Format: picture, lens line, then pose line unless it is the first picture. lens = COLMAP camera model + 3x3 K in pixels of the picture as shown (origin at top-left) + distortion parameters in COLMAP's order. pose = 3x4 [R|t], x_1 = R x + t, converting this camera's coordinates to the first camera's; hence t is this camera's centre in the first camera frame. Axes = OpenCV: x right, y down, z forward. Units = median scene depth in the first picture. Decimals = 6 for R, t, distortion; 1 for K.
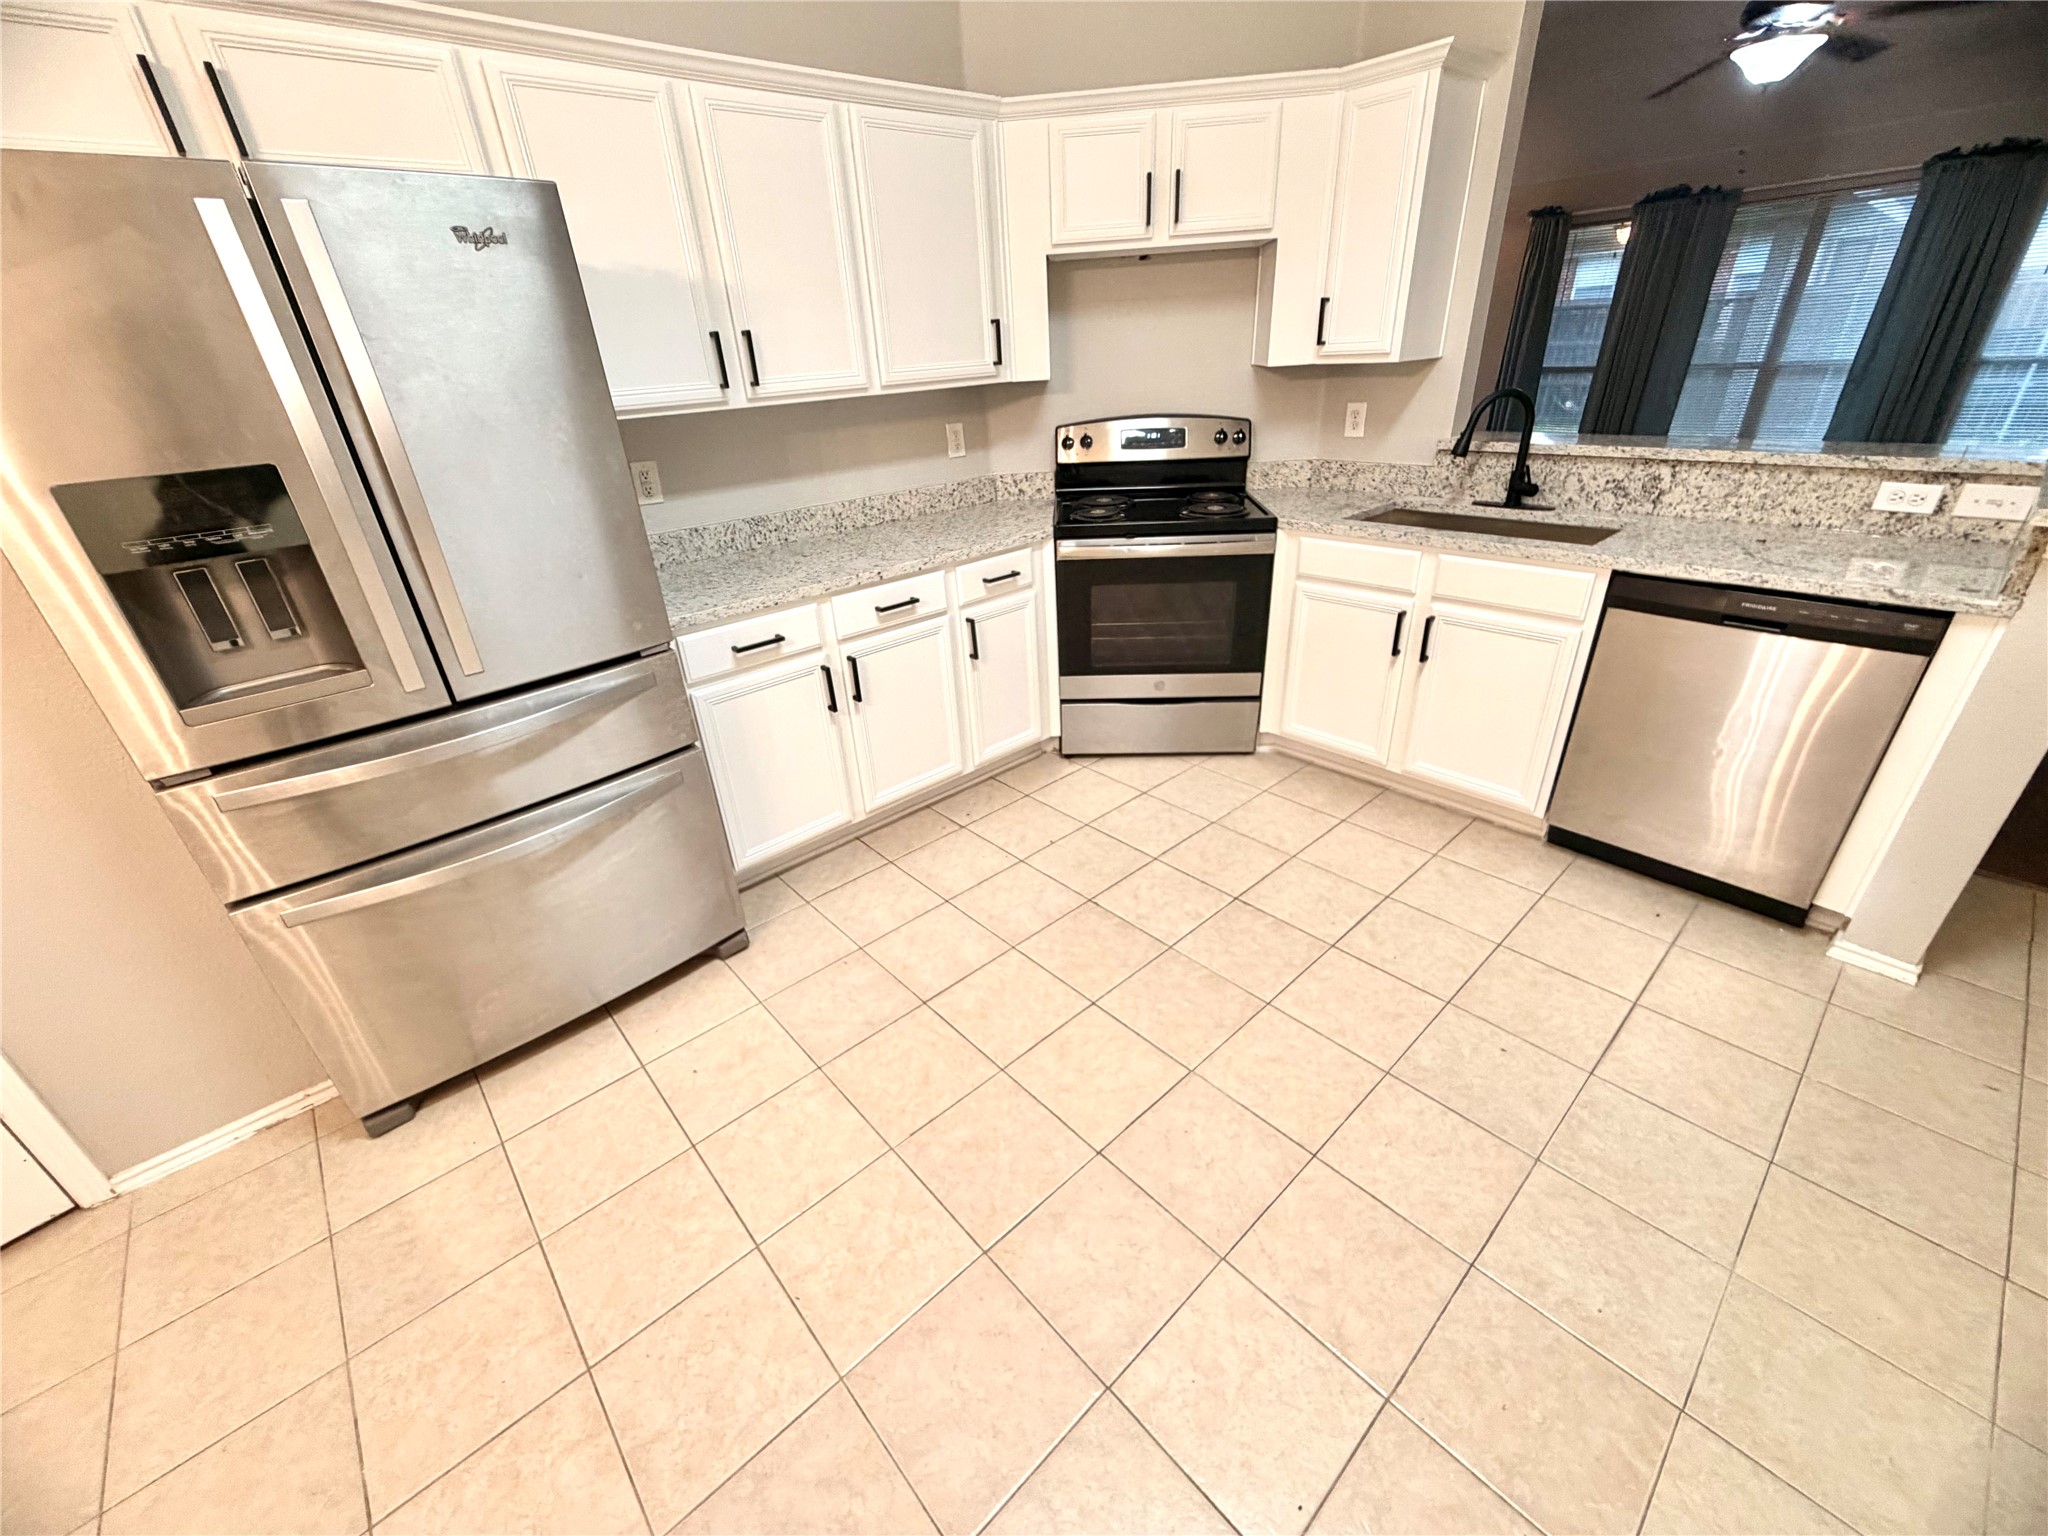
lens RADIAL K [[818.7, 0, 1024.0], [0, 818.7, 768.0], [0, 0, 1]] dist [0.002818, -0.000131]
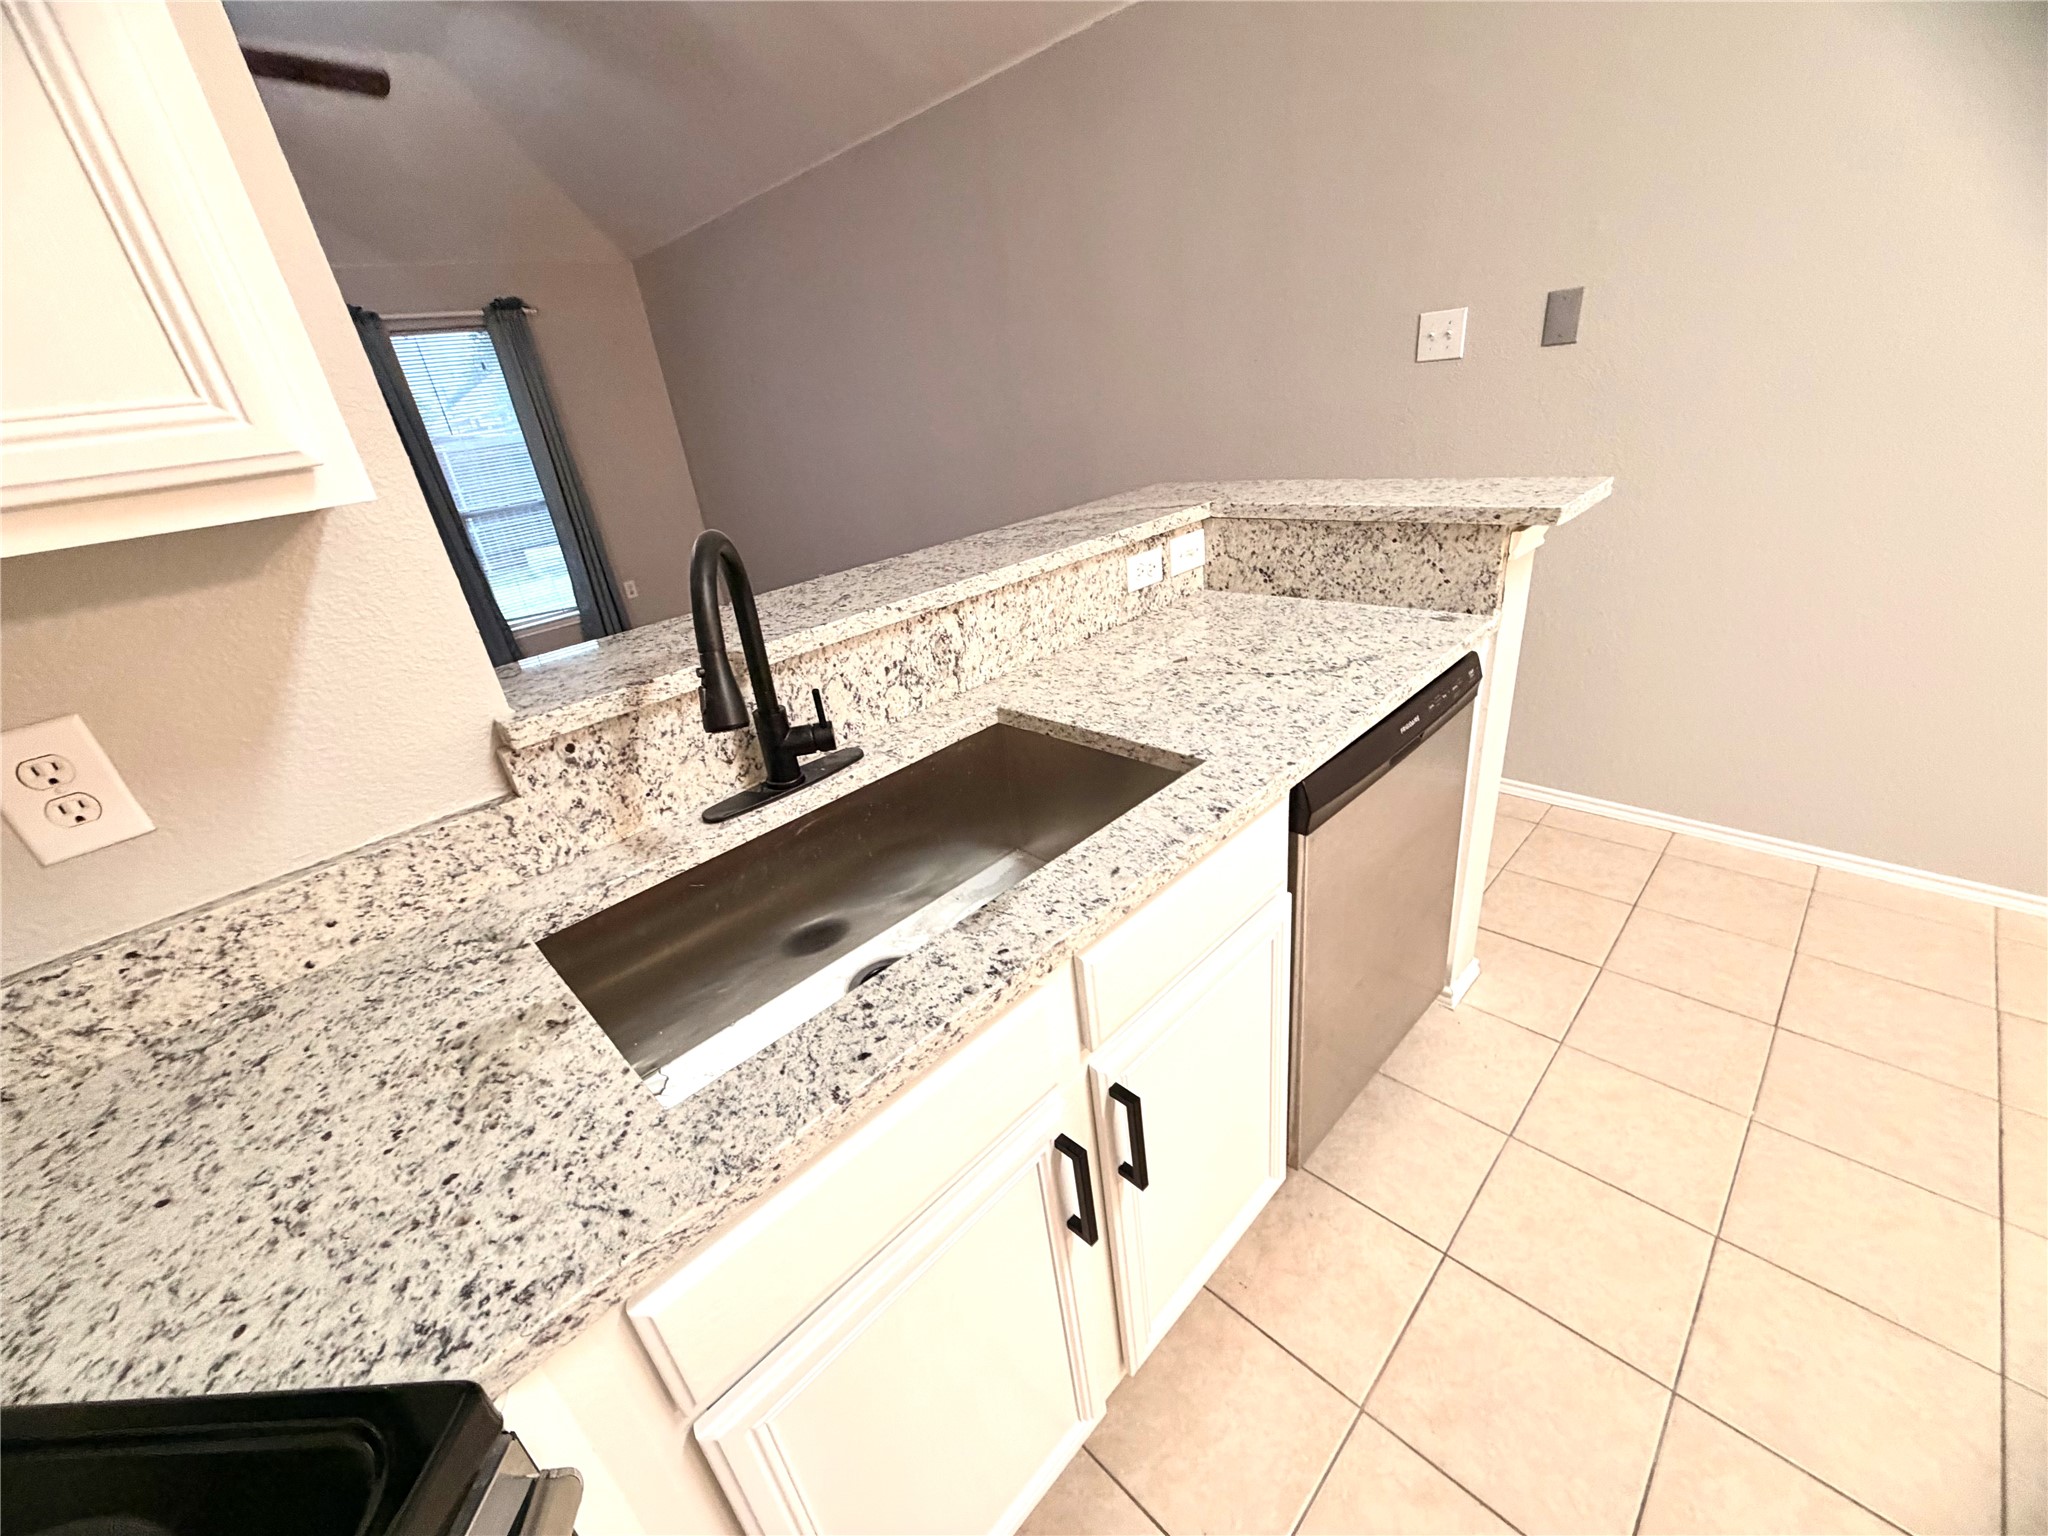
lens RADIAL K [[818.7, 0, 1024.0], [0, 818.7, 768.0], [0, 0, 1]] dist [0.002818, -0.000131]
pose [[-0.033685, -0.372667, 0.927354, 0.205942], [0.563308, 0.759376, 0.325625, -0.404084], [-0.825560, 0.533355, 0.184347, 0.834768]]
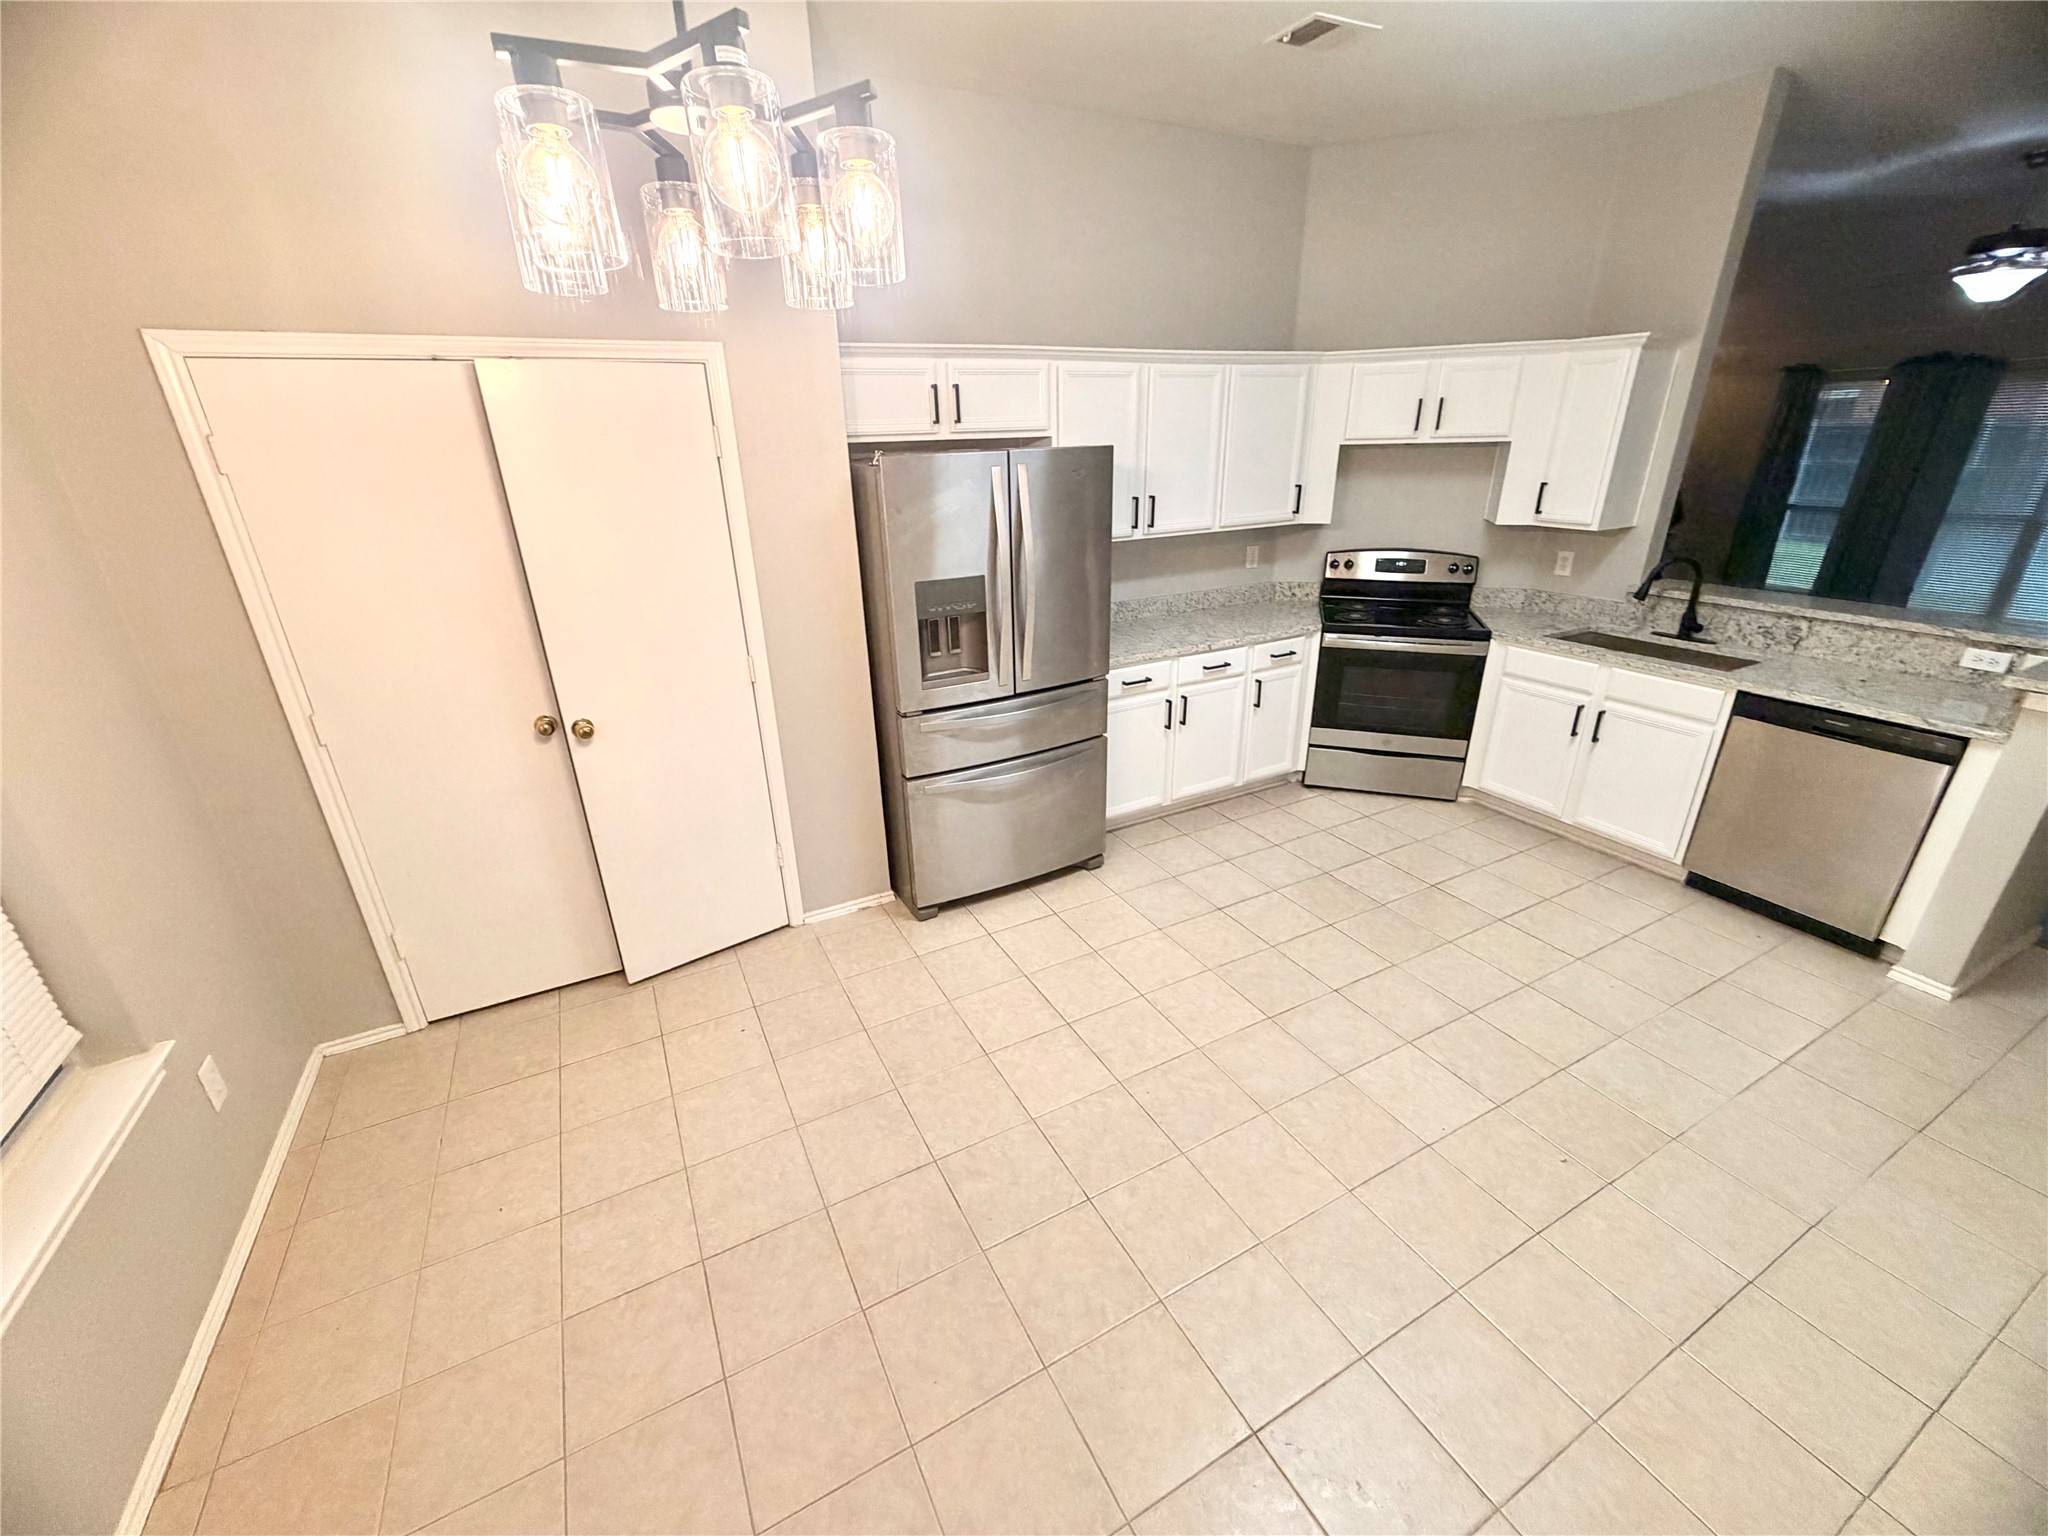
lens RADIAL K [[818.7, 0, 1024.0], [0, 818.7, 768.0], [0, 0, 1]] dist [0.002818, -0.000131]
pose [[0.969143, 0.122412, -0.213954, -0.143535], [-0.138489, 0.988434, -0.061789, 0.128613], [0.203916, 0.089513, 0.974888, -0.531018]]
